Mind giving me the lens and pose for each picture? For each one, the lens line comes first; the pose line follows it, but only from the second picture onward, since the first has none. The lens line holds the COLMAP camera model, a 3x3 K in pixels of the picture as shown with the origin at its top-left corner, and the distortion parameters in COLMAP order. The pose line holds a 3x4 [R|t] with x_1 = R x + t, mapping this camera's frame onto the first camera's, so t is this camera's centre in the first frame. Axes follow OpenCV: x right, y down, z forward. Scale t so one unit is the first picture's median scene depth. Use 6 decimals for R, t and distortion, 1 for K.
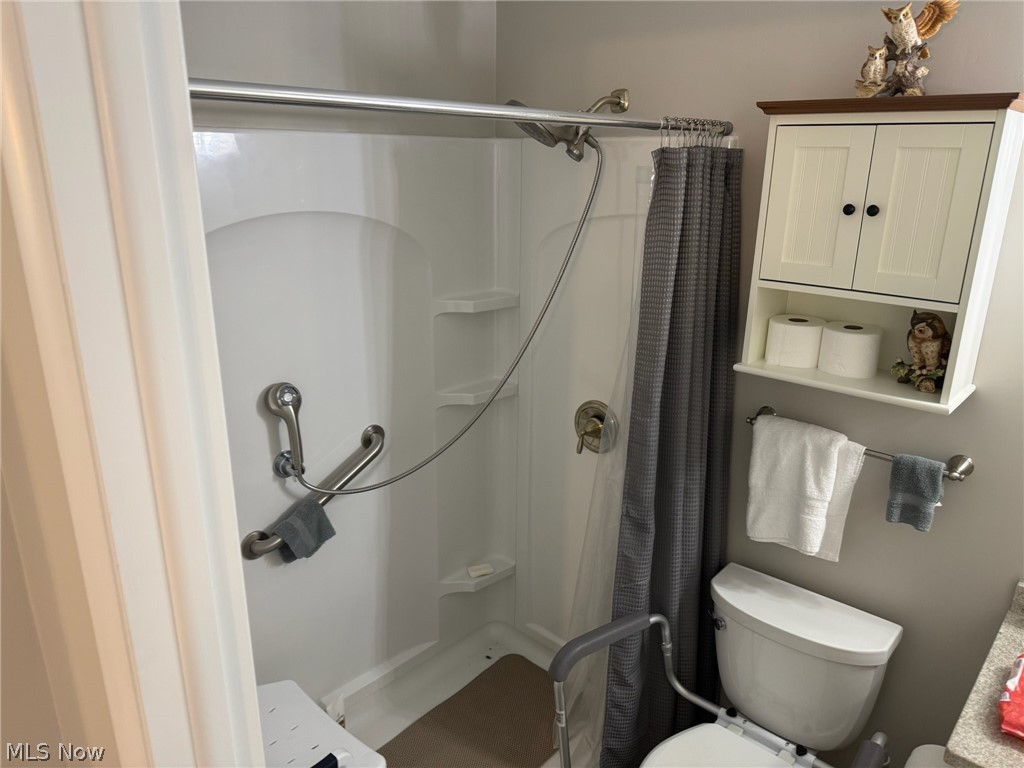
lens RADIAL K [[715.9, 0, 513.2], [0, 715.9, 389.2], [0, 0, 1]] dist [0.019477, -0.028033]
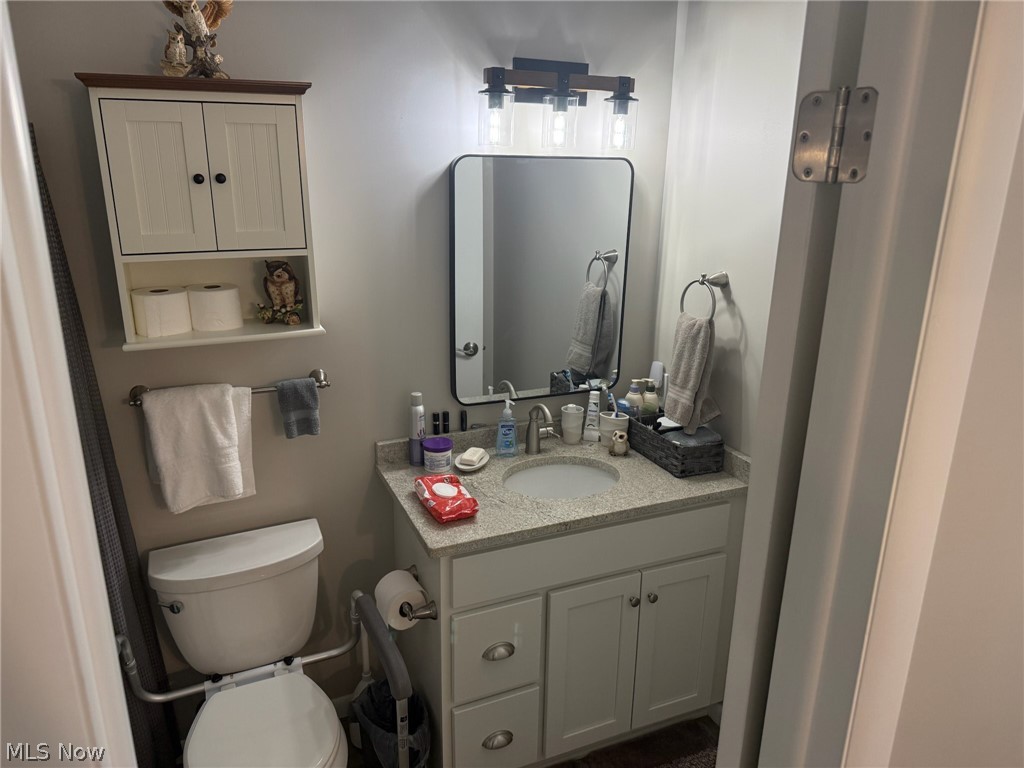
lens RADIAL K [[715.9, 0, 514.8], [0, 715.9, 384.0], [0, 0, 1]] dist [0.019477, -0.028033]
pose [[0.410703, -0.283642, 0.866528, -0.358284], [0.276000, 0.944467, 0.178341, -0.013728], [-0.868992, 0.165916, 0.466181, 0.105845]]
